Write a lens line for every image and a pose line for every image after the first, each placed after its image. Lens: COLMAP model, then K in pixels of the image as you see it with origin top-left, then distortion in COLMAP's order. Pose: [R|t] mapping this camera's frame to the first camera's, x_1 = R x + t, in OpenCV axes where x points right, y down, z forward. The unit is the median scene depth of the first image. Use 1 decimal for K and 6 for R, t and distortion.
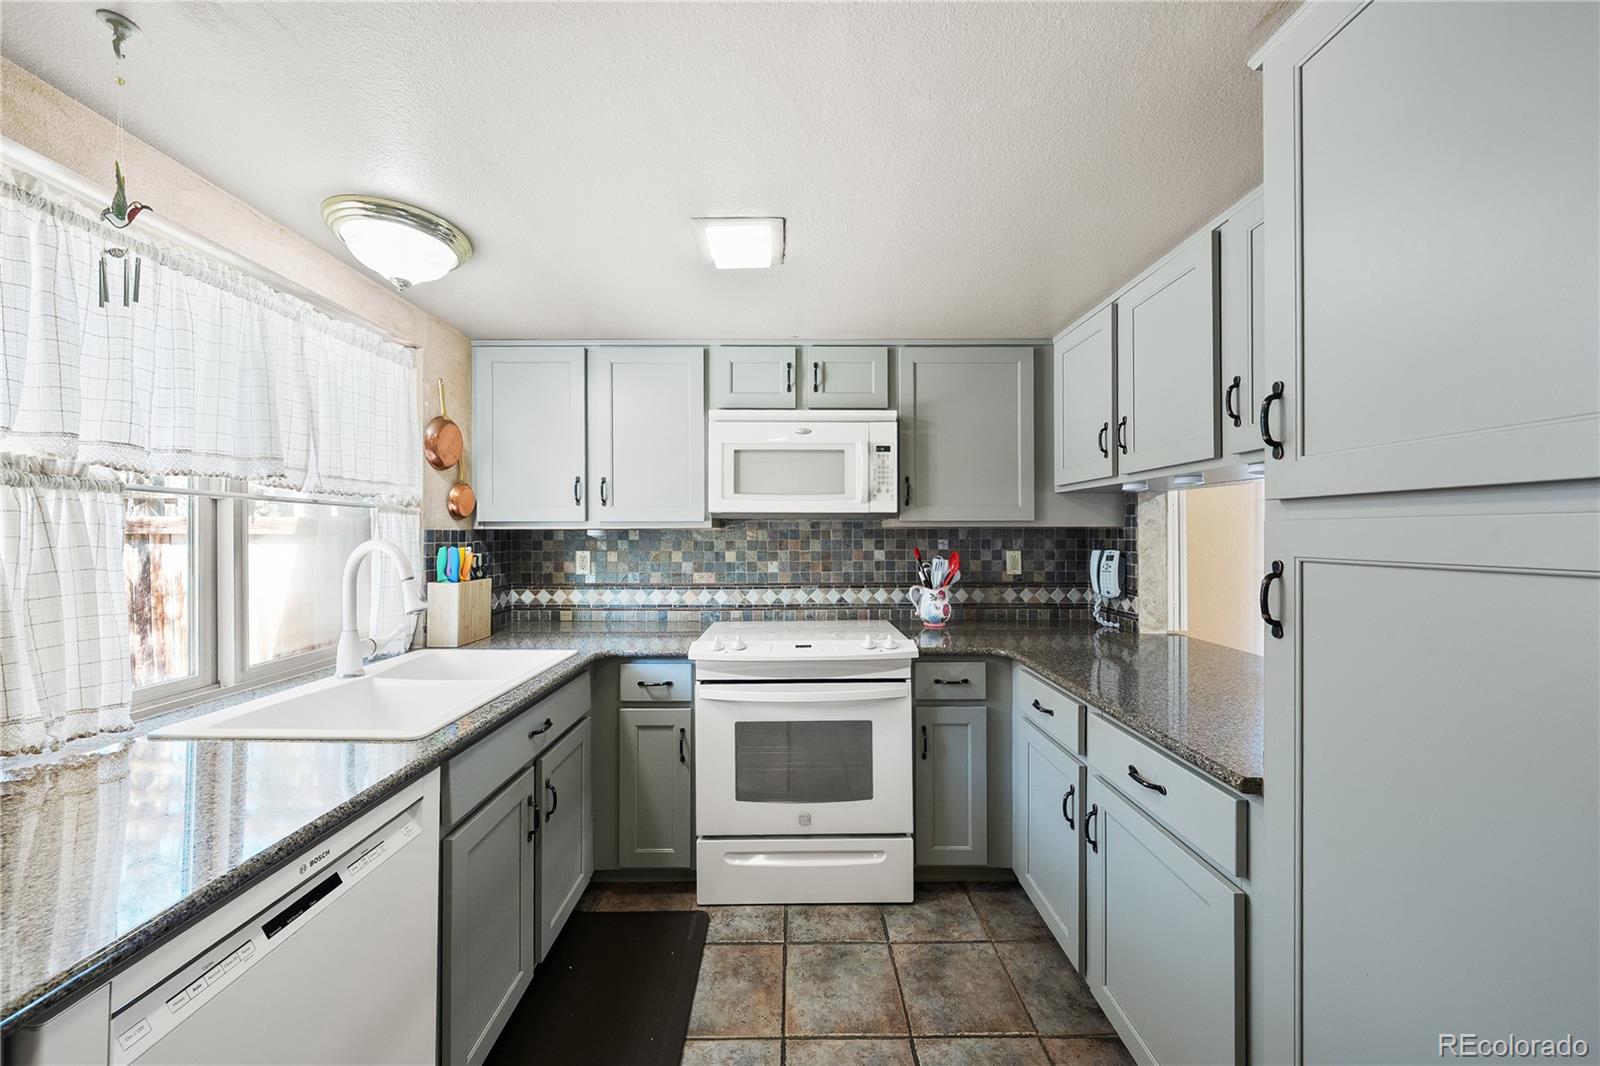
lens RADIAL K [[555.6, 0, 791.2], [0, 555.6, 530.8], [0, 0, 1]] dist [-0.000751, -0.000189]
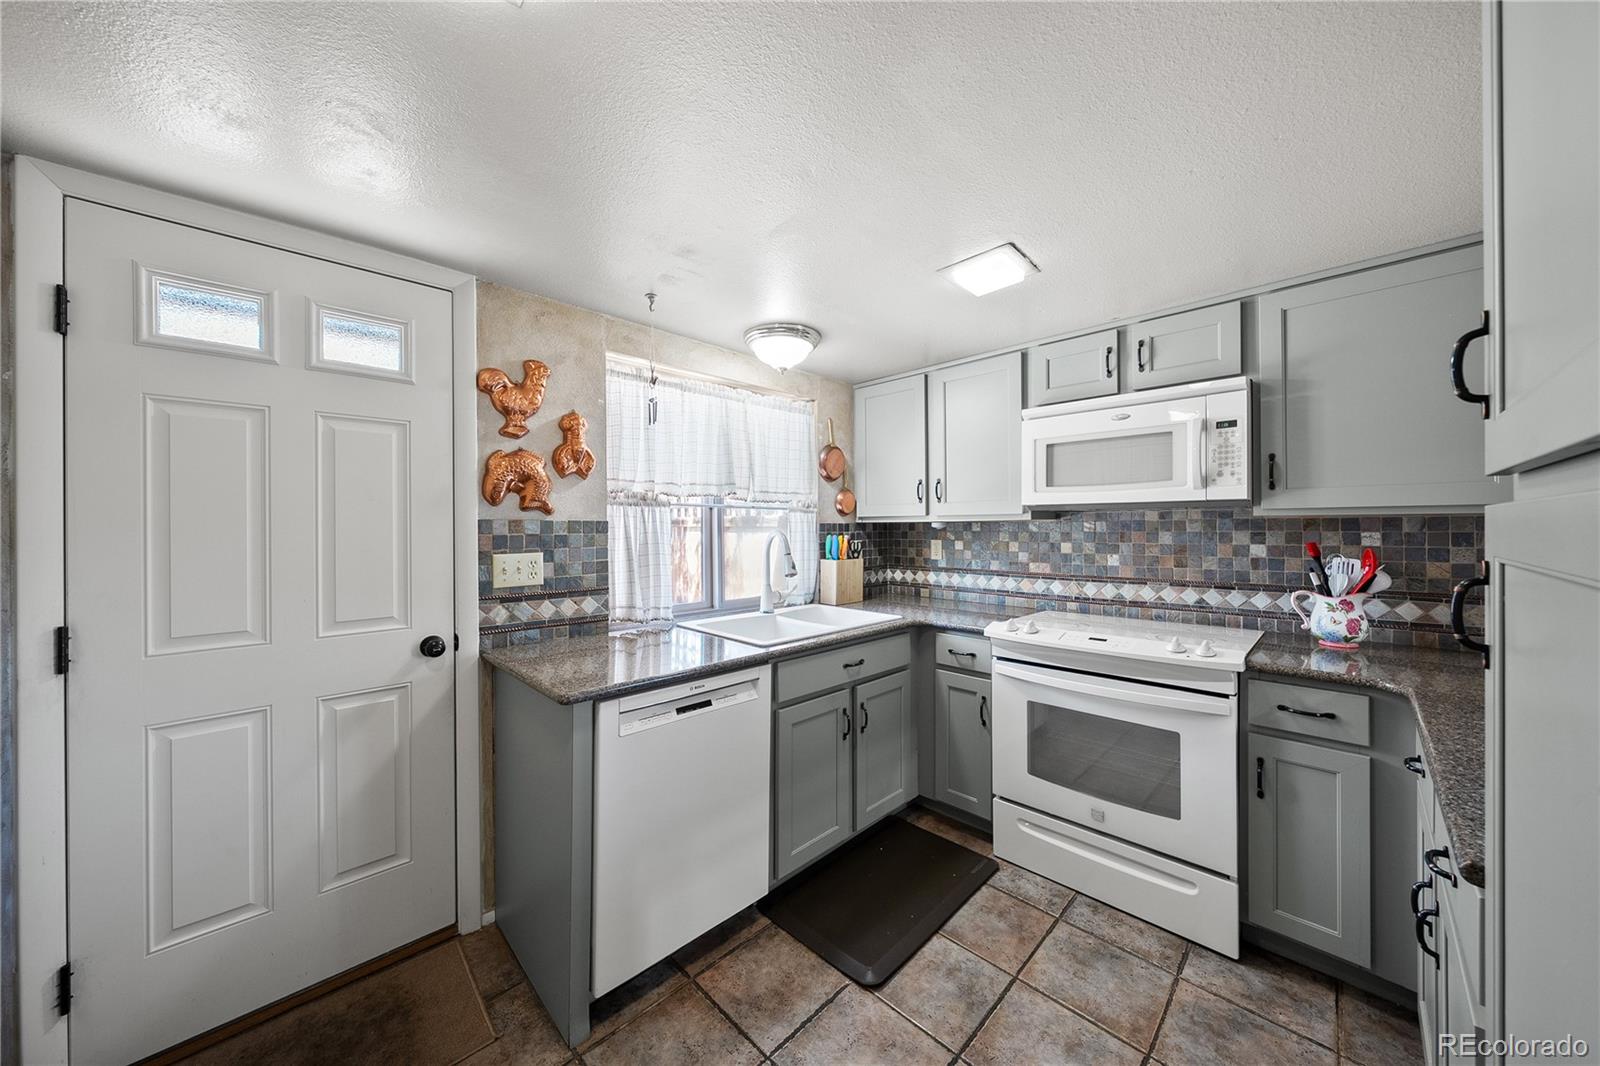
lens RADIAL K [[545.5, 0, 798.4], [0, 545.5, 524.7], [0, 0, 1]] dist [-0.001660, -0.000202]
pose [[0.702201, -0.003852, -0.711969, 0.295362], [0.006917, 0.999975, 0.001413, -0.000443], [0.711946, -0.005917, 0.702210, -0.047418]]
